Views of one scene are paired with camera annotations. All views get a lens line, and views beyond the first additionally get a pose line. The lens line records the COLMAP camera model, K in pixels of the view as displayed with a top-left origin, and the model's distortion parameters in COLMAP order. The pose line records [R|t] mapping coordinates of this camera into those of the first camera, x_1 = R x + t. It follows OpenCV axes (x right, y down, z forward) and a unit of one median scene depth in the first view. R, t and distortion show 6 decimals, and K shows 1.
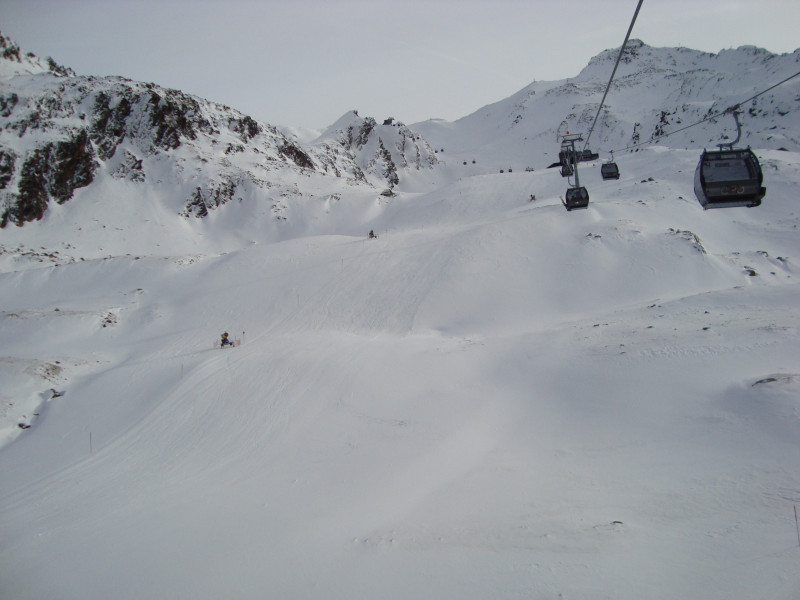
lens RADIAL K [[760.7, 0, 400.0], [0, 760.7, 300.0], [0, 0, 1]] dist [-0.226408, 0.223389]
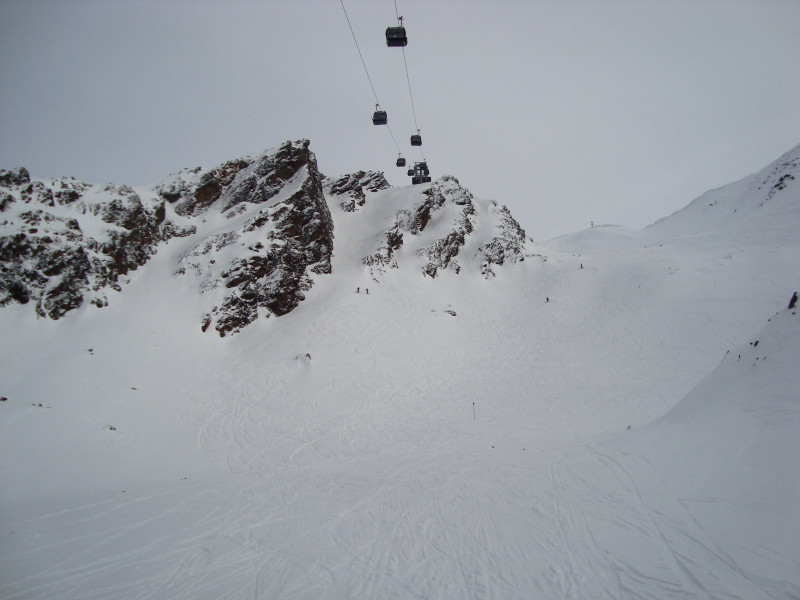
lens RADIAL K [[765.0, 0, 400.0], [0, 765.0, 300.0], [0, 0, 1]] dist [-0.197716, 0.195713]
pose [[0.950378, -0.040231, -0.308484, 0.179180], [-0.040546, 0.967126, -0.251044, -0.161914], [0.308443, 0.251094, 0.917505, 1.304441]]
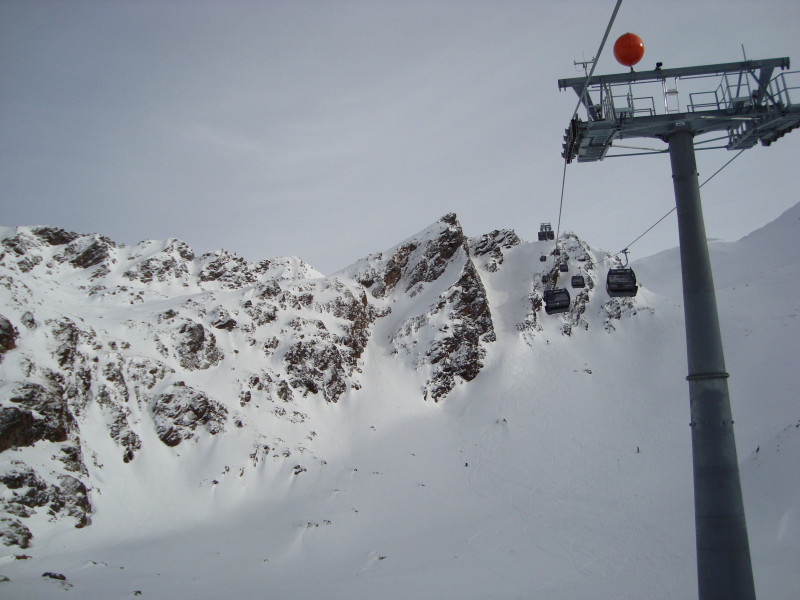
lens RADIAL K [[765.0, 0, 400.0], [0, 765.0, 300.0], [0, 0, 1]] dist [-0.197716, 0.195713]
pose [[0.897161, -0.083083, -0.433820, 0.203807], [-0.019614, 0.973688, -0.227038, -0.179953], [0.441268, 0.212198, 0.871926, 1.113856]]
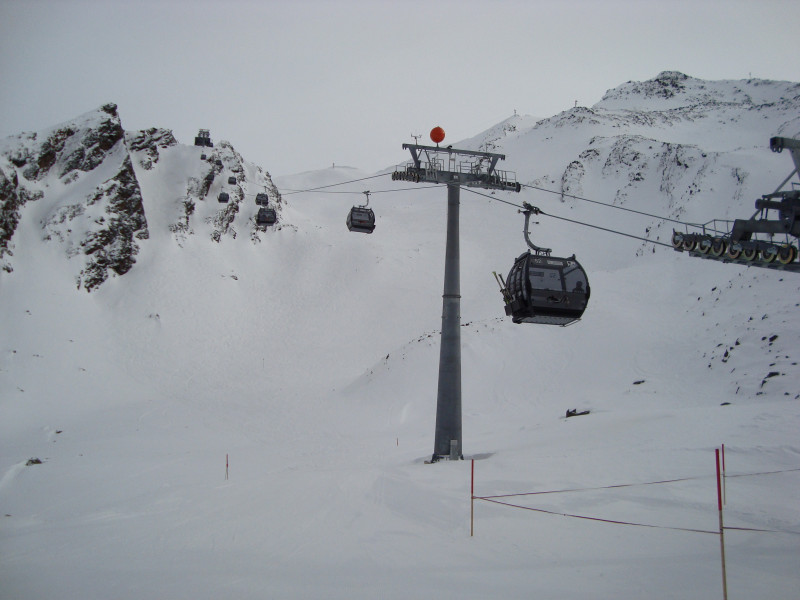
lens RADIAL K [[770.8, 0, 400.0], [0, 770.8, 300.0], [0, 0, 1]] dist [-0.237925, 0.297189]
pose [[0.997559, 0.059744, 0.036153, 0.191635], [-0.054923, 0.990989, -0.122166, -0.173446], [-0.043126, 0.119882, 0.991851, 1.066717]]
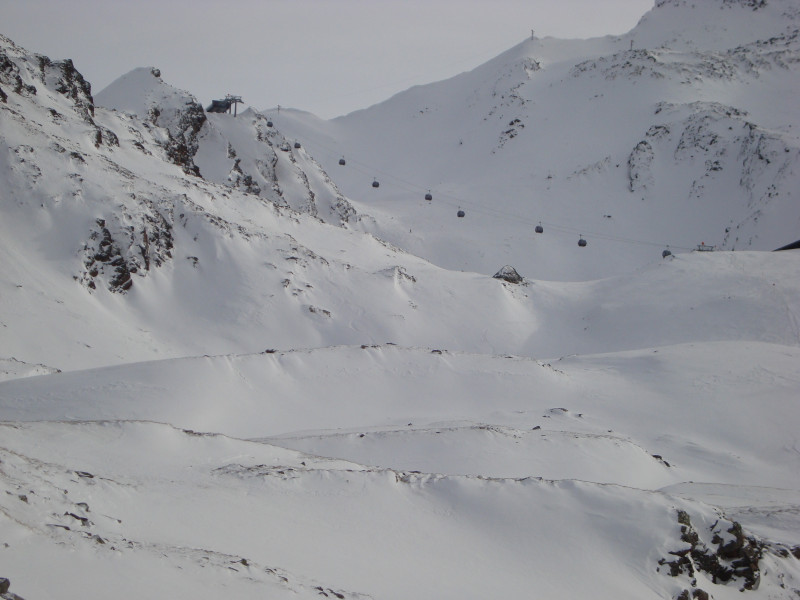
lens RADIAL K [[2014.2, 0, 400.0], [0, 2014.2, 300.0], [0, 0, 1]] dist [0.388441, -0.359706]
pose [[0.975591, 0.077341, 0.205528, -0.272587], [-0.046800, 0.987652, -0.149509, 0.044375], [-0.214553, 0.136241, 0.967164, -0.103286]]
